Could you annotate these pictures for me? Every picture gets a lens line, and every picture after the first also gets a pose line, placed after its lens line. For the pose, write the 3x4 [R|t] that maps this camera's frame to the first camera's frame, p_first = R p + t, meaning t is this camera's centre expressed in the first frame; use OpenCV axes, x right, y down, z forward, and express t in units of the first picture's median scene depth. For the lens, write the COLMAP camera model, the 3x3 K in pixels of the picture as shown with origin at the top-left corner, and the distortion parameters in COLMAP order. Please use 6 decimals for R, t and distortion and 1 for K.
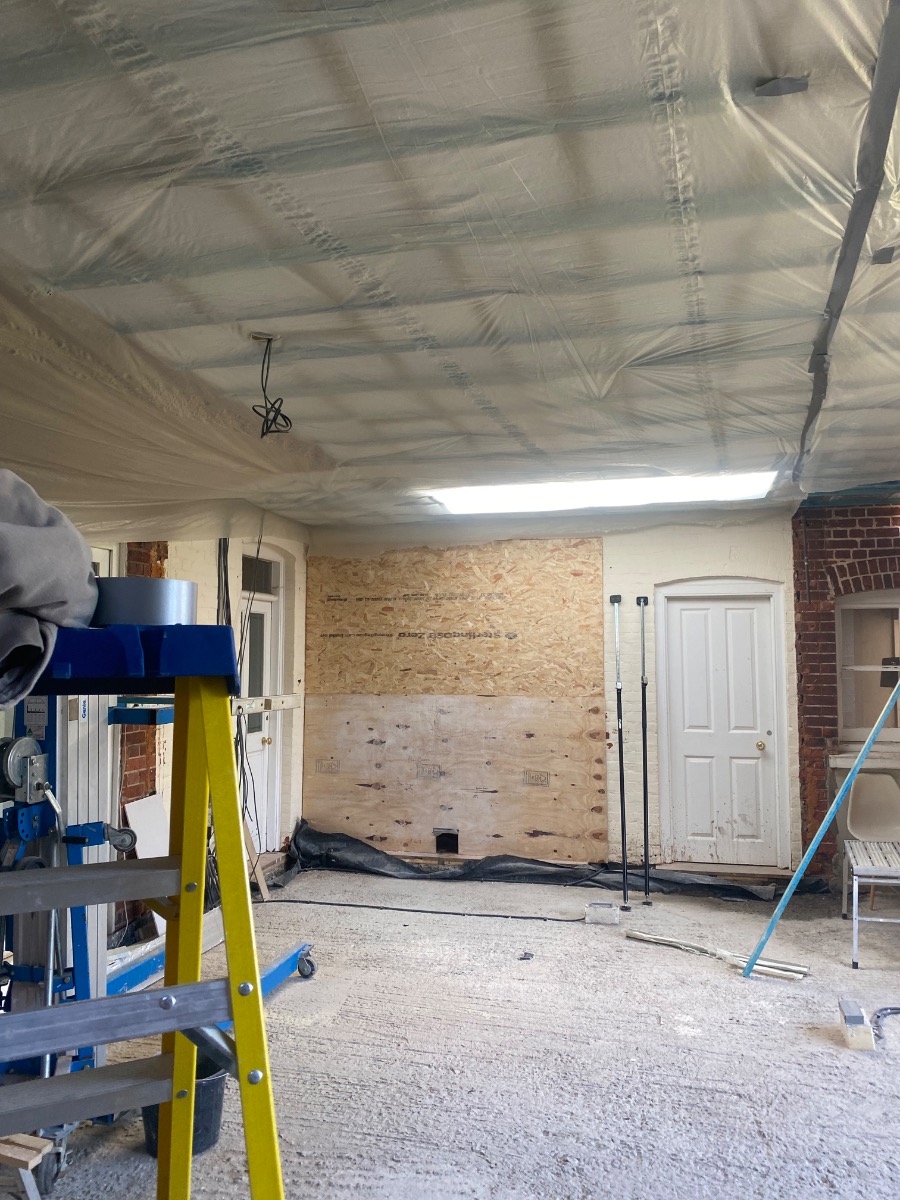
lens RADIAL K [[907.8, 0, 461.5], [0, 907.8, 587.1], [0, 0, 1]] dist [0.039686, -0.048146]
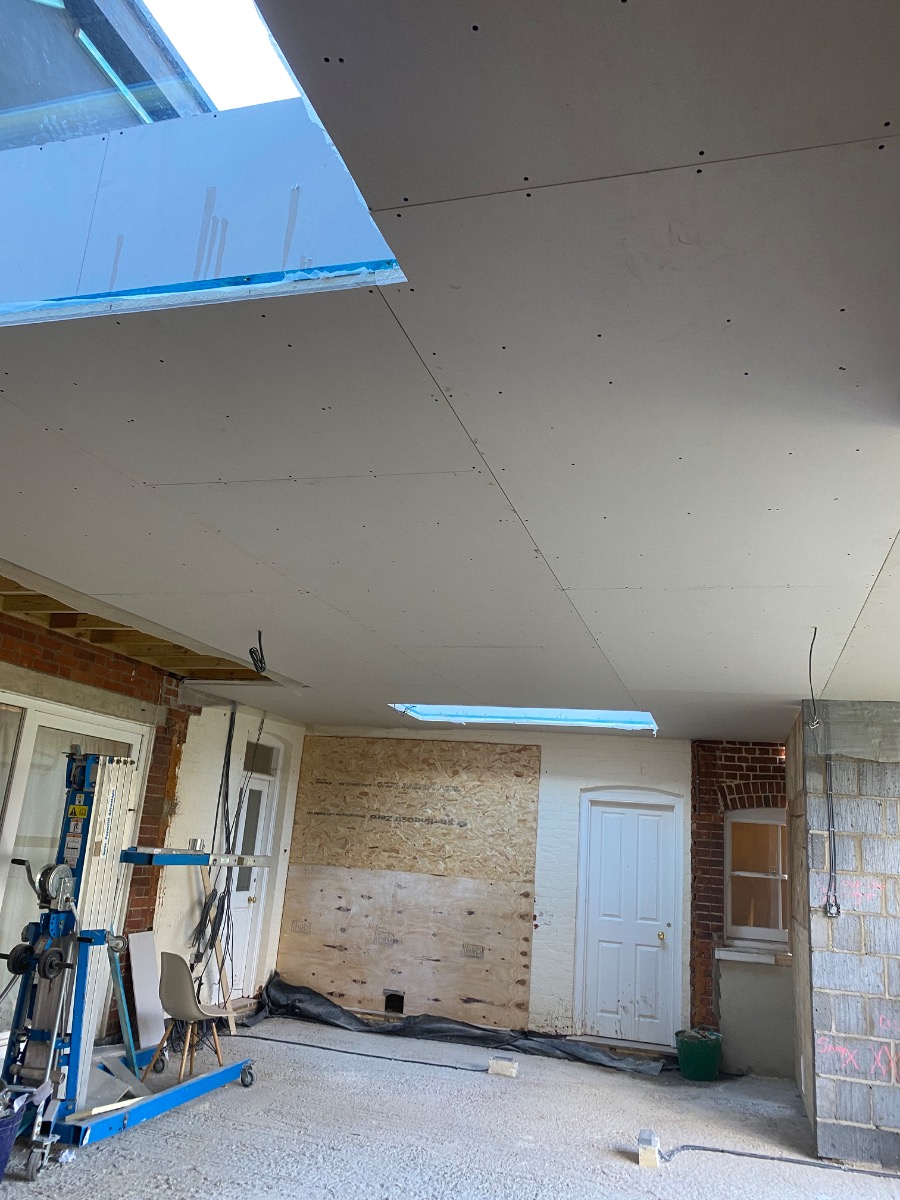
lens RADIAL K [[907.8, 0, 458.4], [0, 907.8, 605.9], [0, 0, 1]] dist [0.039686, -0.048146]
pose [[0.996313, 0.059457, -0.061856, 0.111607], [-0.069782, 0.980998, -0.181032, -0.012339], [0.049917, 0.184680, 0.981530, -0.244552]]
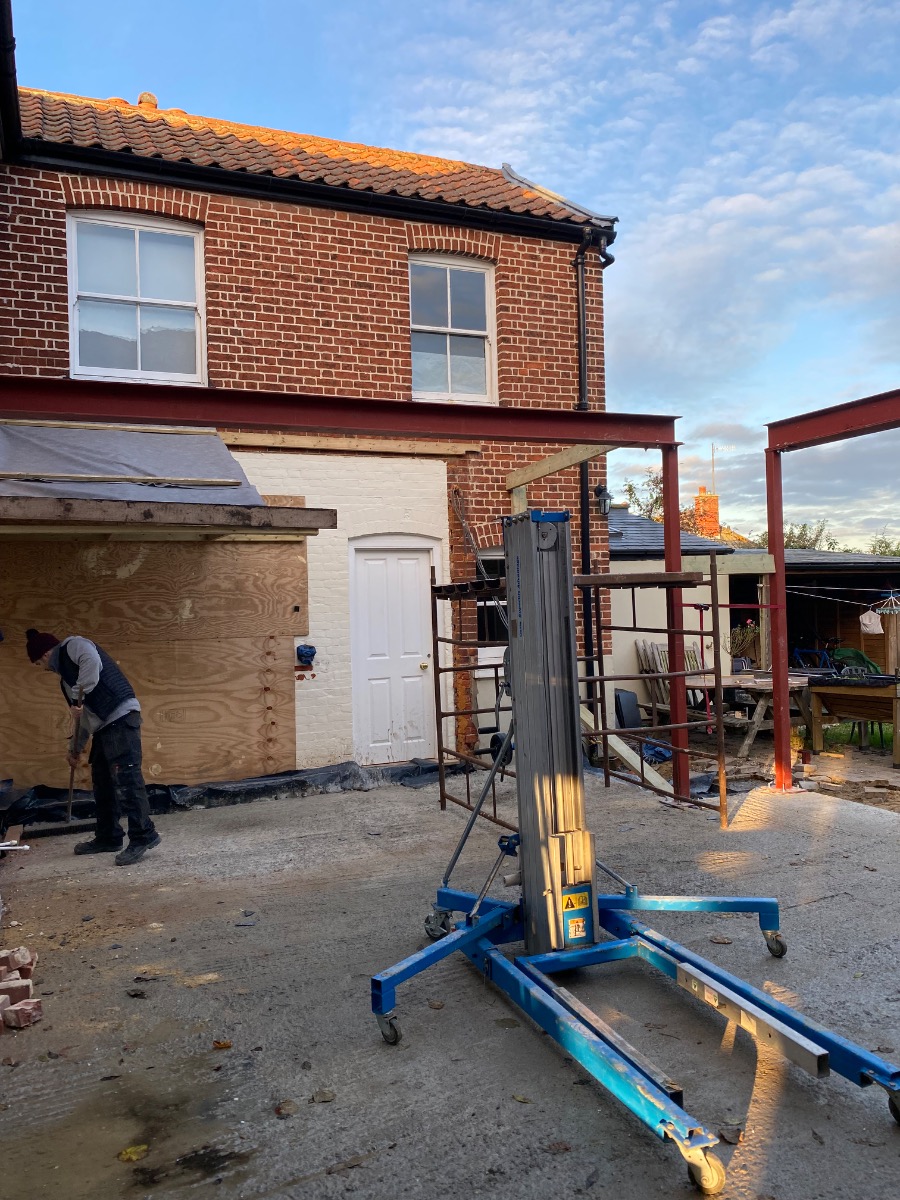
lens RADIAL K [[852.7, 0, 457.3], [0, 852.7, 600.1], [0, 0, 1]] dist [-0.009008, -0.014077]
pose [[0.810456, -0.022409, 0.585371, -0.323081], [-0.020825, 0.997534, 0.067020, 0.000221], [-0.585429, -0.066507, 0.807991, 0.012150]]
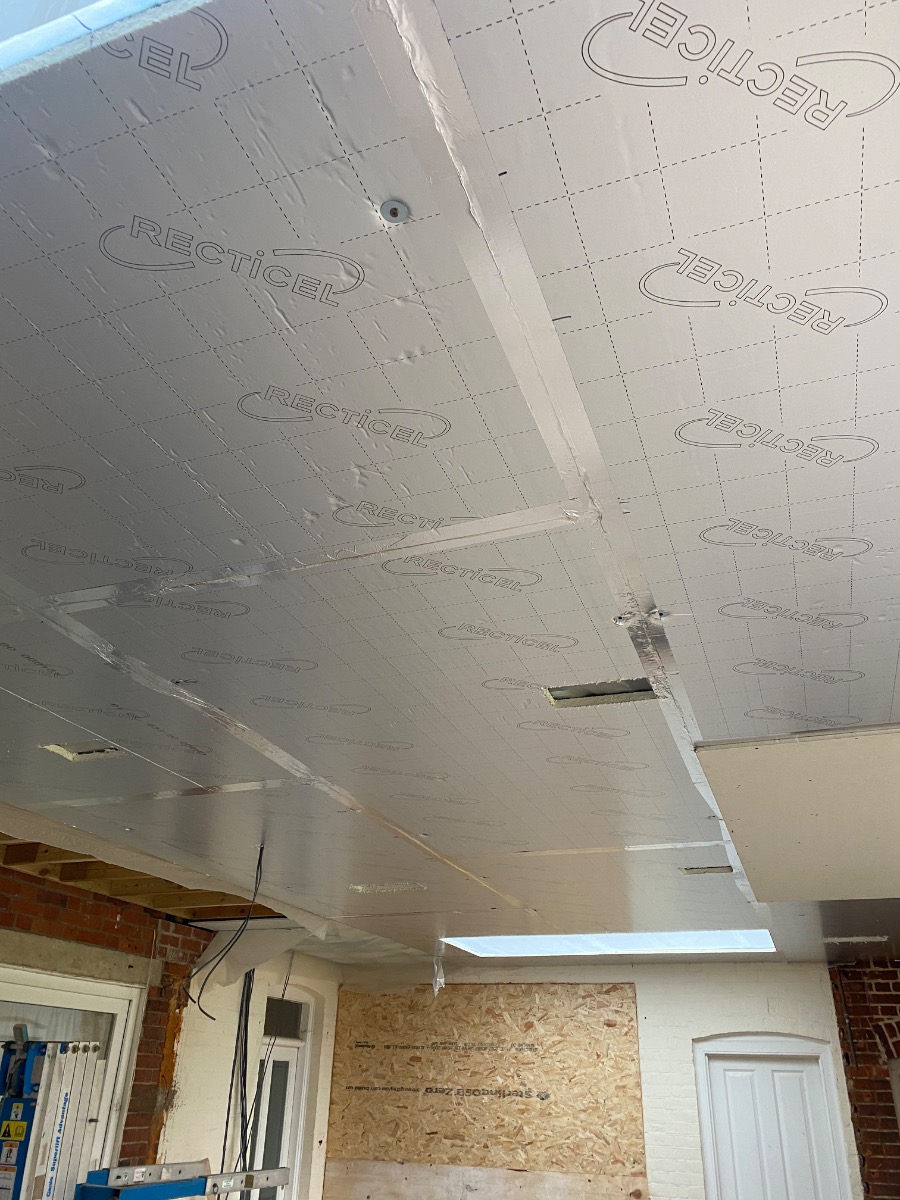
lens RADIAL K [[907.8, 0, 452.6], [0, 907.8, 605.3], [0, 0, 1]] dist [0.039686, -0.048146]
pose [[0.993020, -0.030199, -0.114013, 0.088215], [-0.018023, 0.916458, -0.399726, -0.032280], [0.116559, 0.398990, 0.909517, -0.071956]]
